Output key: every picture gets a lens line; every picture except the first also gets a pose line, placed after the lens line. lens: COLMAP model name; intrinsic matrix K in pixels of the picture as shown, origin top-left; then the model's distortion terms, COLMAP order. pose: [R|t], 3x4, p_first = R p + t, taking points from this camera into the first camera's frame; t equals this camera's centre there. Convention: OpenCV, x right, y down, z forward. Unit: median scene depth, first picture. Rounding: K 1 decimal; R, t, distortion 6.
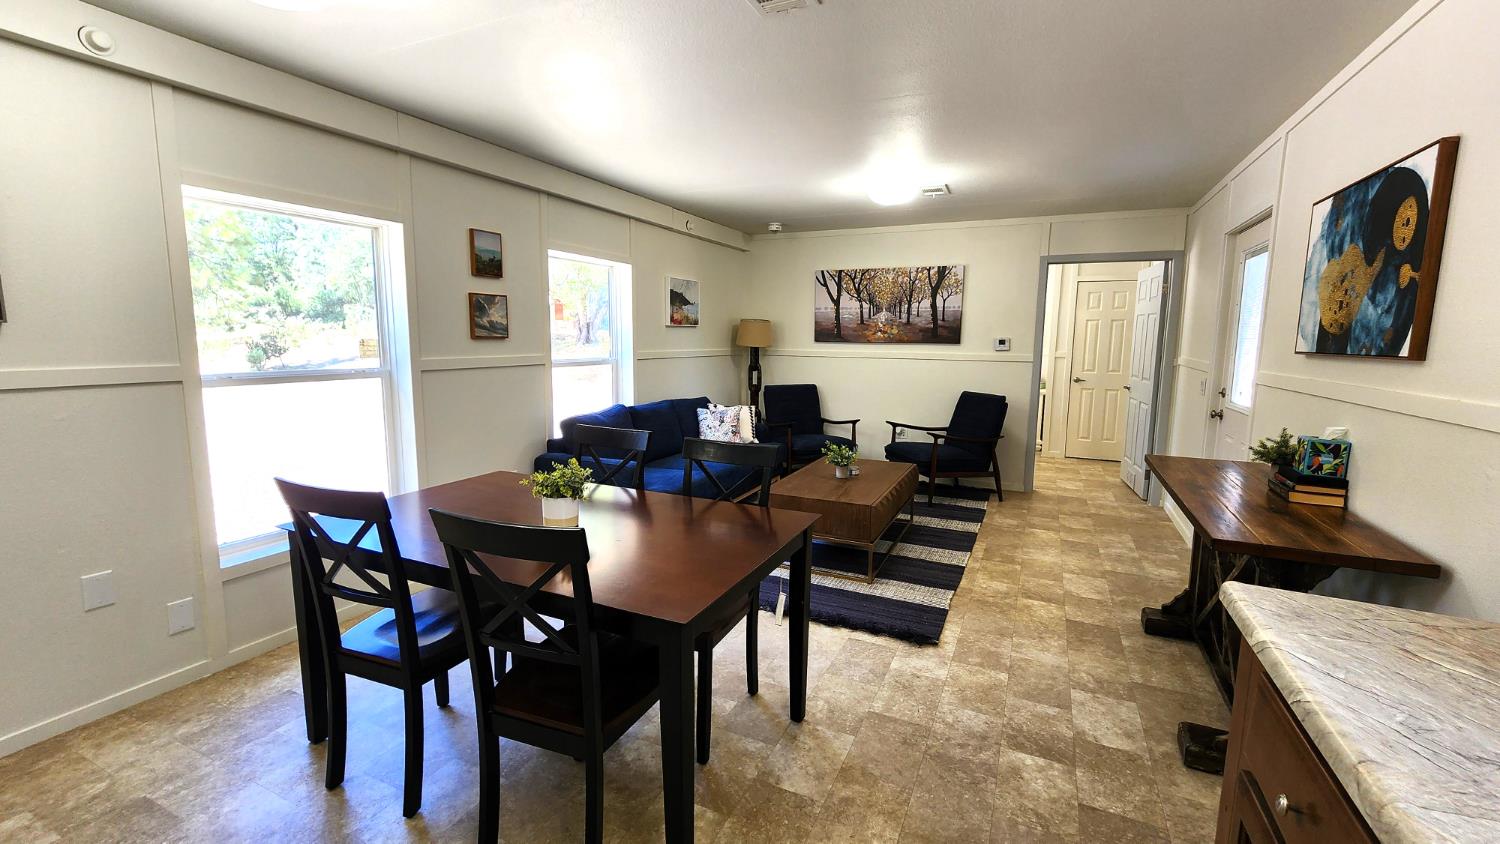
lens RADIAL K [[617.3, 0, 756.9], [0, 617.3, 419.9], [0, 0, 1]] dist [-0.001293, 0.000538]
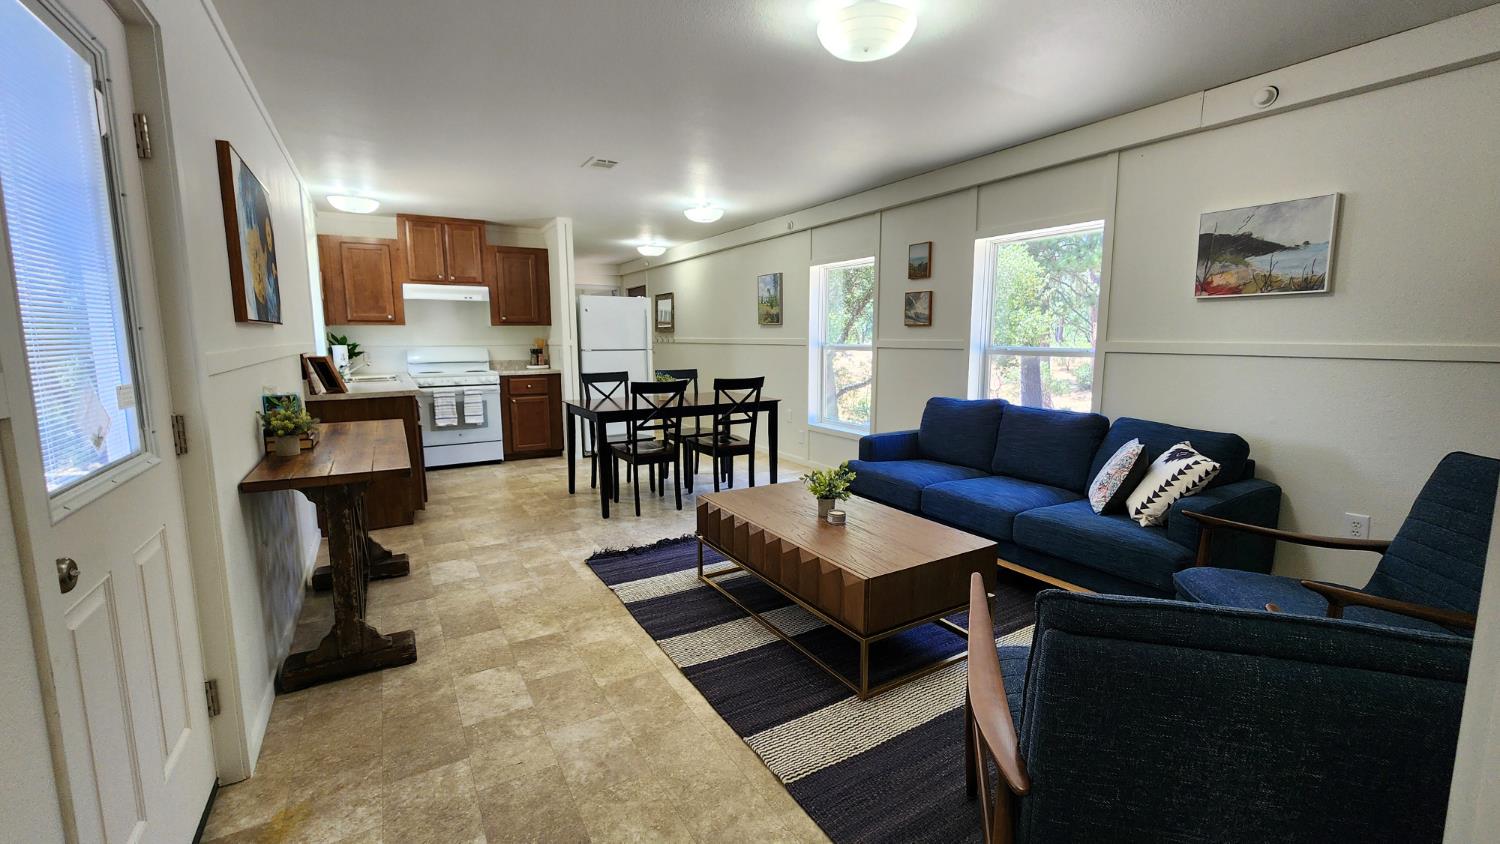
lens RADIAL K [[617.3, 0, 756.9], [0, 617.3, 419.9], [0, 0, 1]] dist [-0.001293, 0.000538]
pose [[-0.556073, 0.105231, -0.824445, 0.542287], [-0.115053, 0.972656, 0.201750, -0.104464], [0.823131, 0.207043, -0.528761, 0.929614]]
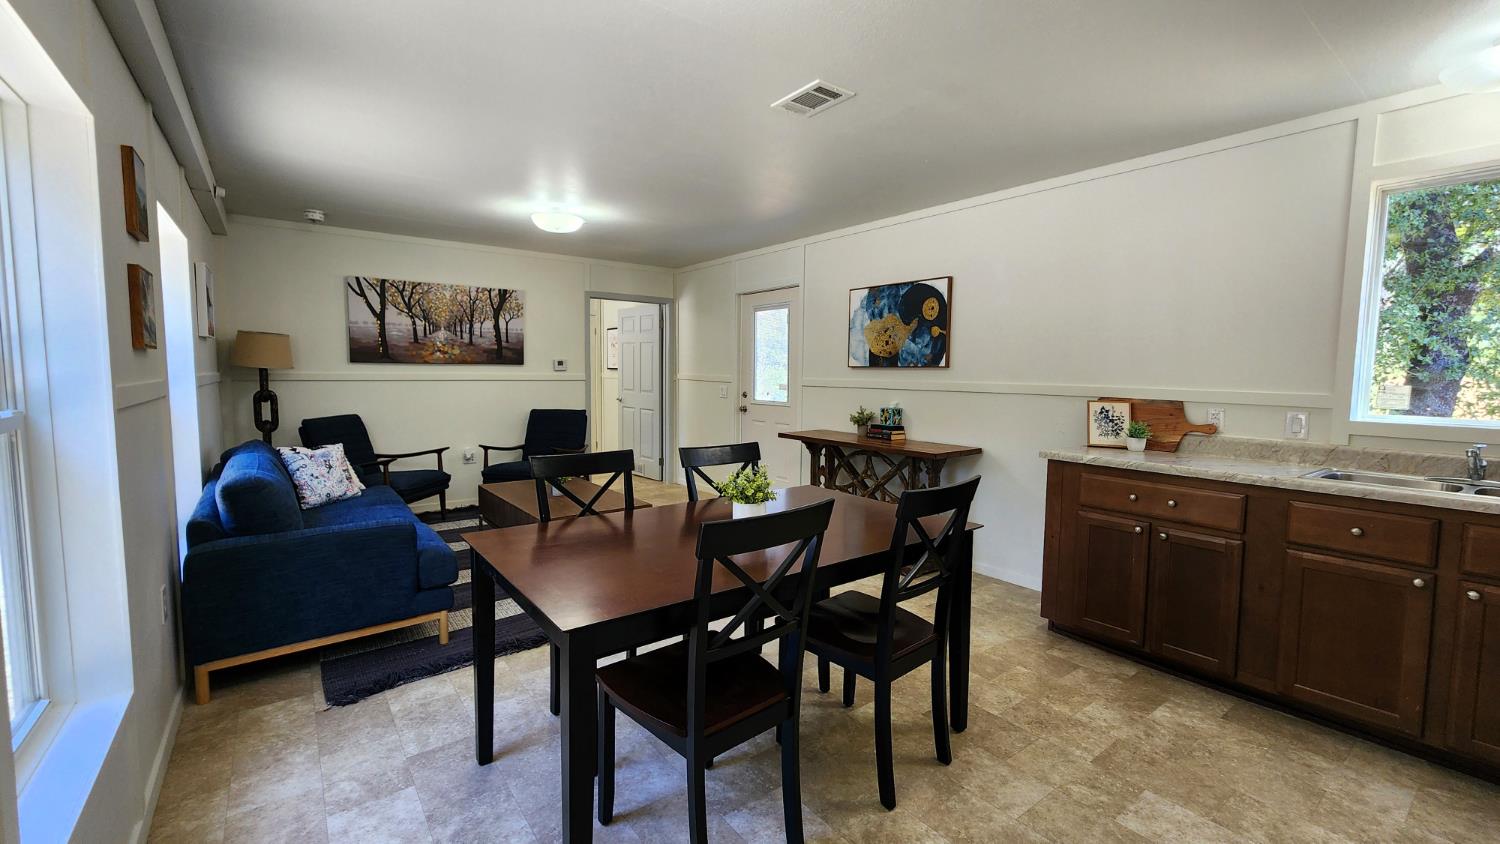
lens RADIAL K [[626.2, 0, 754.5], [0, 626.2, 418.6], [0, 0, 1]] dist [-0.000757, 0.000649]
pose [[0.469709, -0.073346, 0.879769, -0.434354], [0.112935, 0.993347, 0.022519, -0.012141], [-0.875568, 0.088779, 0.474867, 0.161976]]
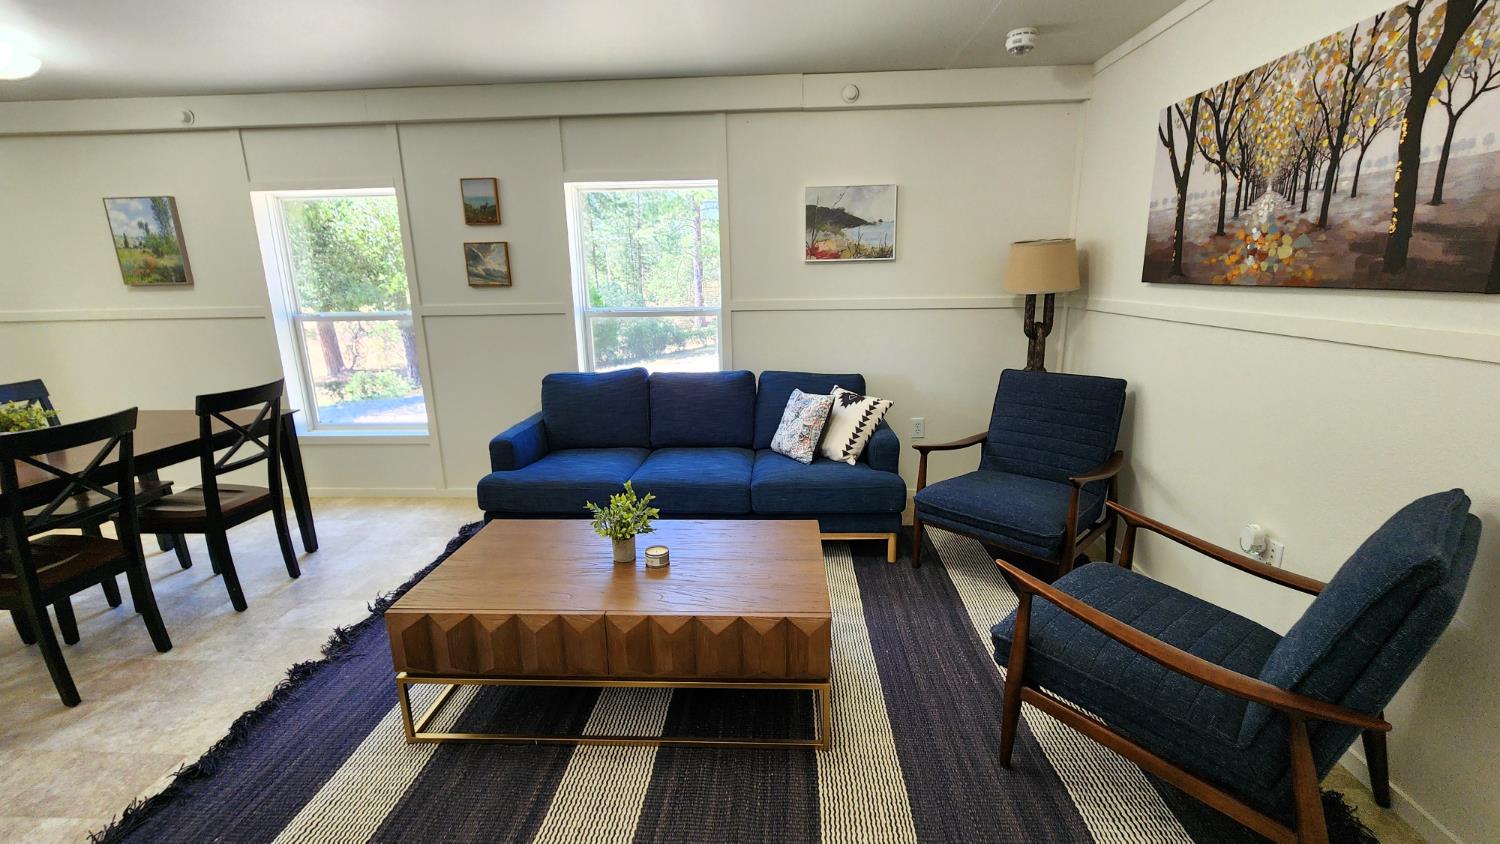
lens RADIAL K [[626.2, 0, 754.5], [0, 626.2, 418.6], [0, 0, 1]] dist [-0.000757, 0.000649]
pose [[0.373922, 0.193232, -0.907107, 0.457858], [-0.104691, 0.980598, 0.165732, -0.086525], [0.921533, 0.032995, 0.386897, 0.647478]]
